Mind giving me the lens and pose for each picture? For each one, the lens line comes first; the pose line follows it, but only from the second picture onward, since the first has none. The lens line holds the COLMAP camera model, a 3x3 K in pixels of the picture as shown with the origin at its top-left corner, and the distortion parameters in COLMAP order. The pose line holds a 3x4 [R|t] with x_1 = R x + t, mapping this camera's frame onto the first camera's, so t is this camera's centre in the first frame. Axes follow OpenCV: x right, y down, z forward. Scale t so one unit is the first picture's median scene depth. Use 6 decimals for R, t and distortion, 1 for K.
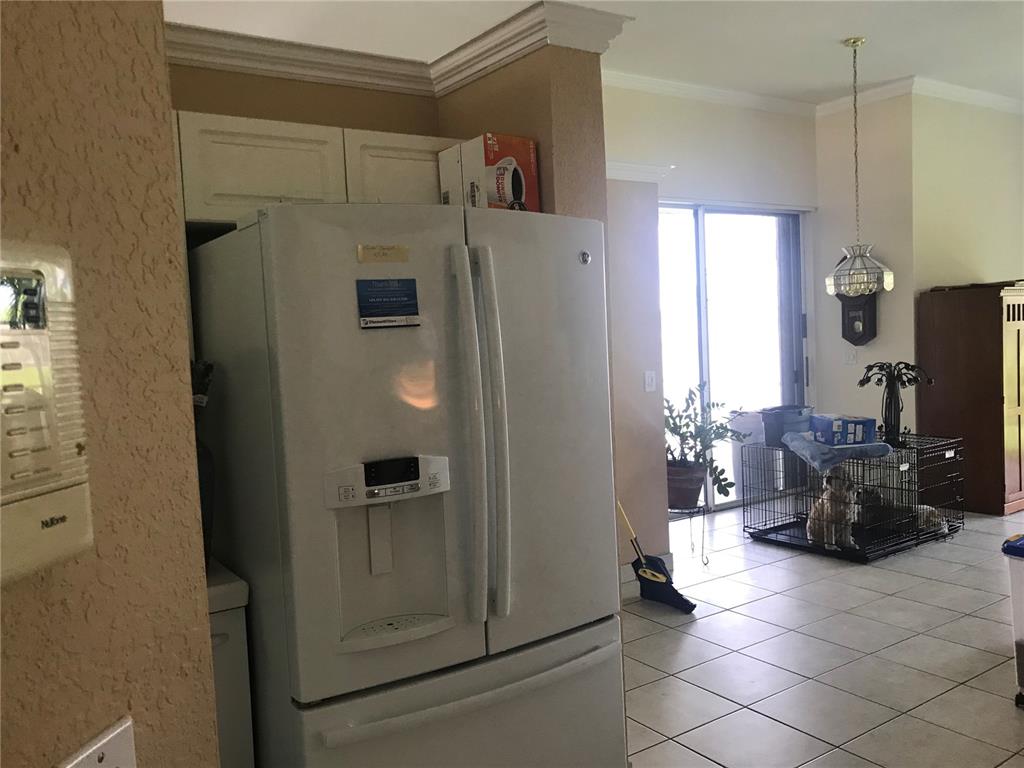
lens RADIAL K [[862.1, 0, 512.6], [0, 862.1, 384.3], [0, 0, 1]] dist [0.069408, -0.076380]
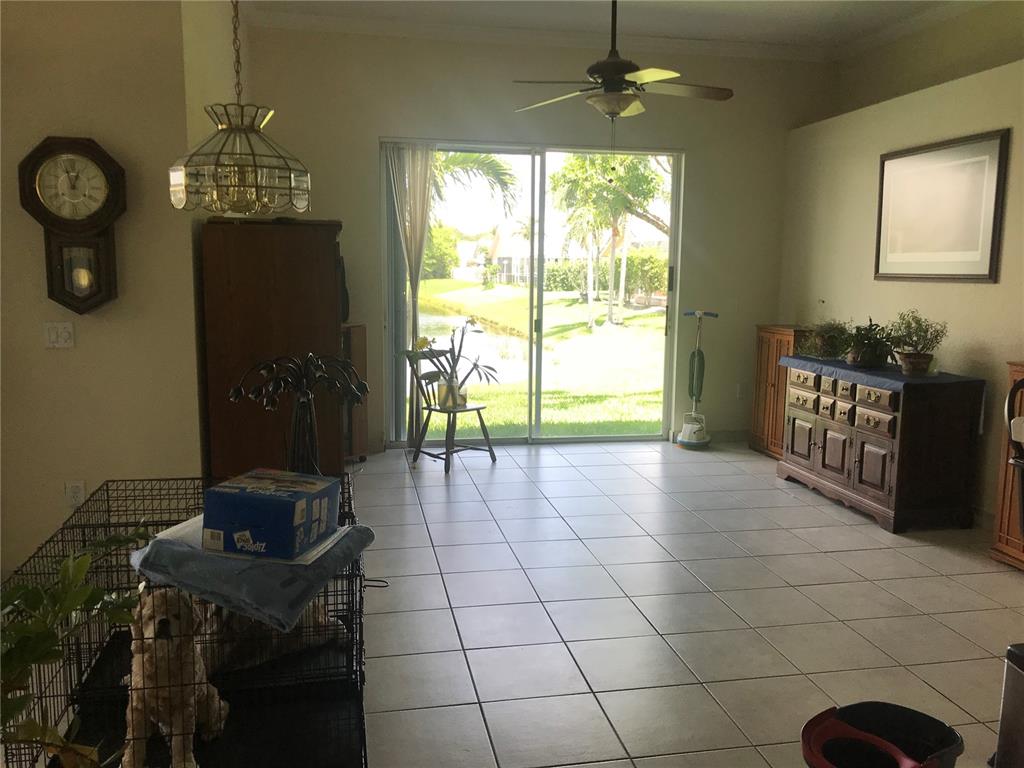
lens RADIAL K [[862.1, 0, 512.5], [0, 862.1, 384.9], [0, 0, 1]] dist [0.069408, -0.076380]
pose [[0.400814, -0.072469, 0.913289, 0.023087], [0.032364, 0.997364, 0.064937, -0.028778], [-0.915587, 0.003530, 0.402103, 0.559088]]
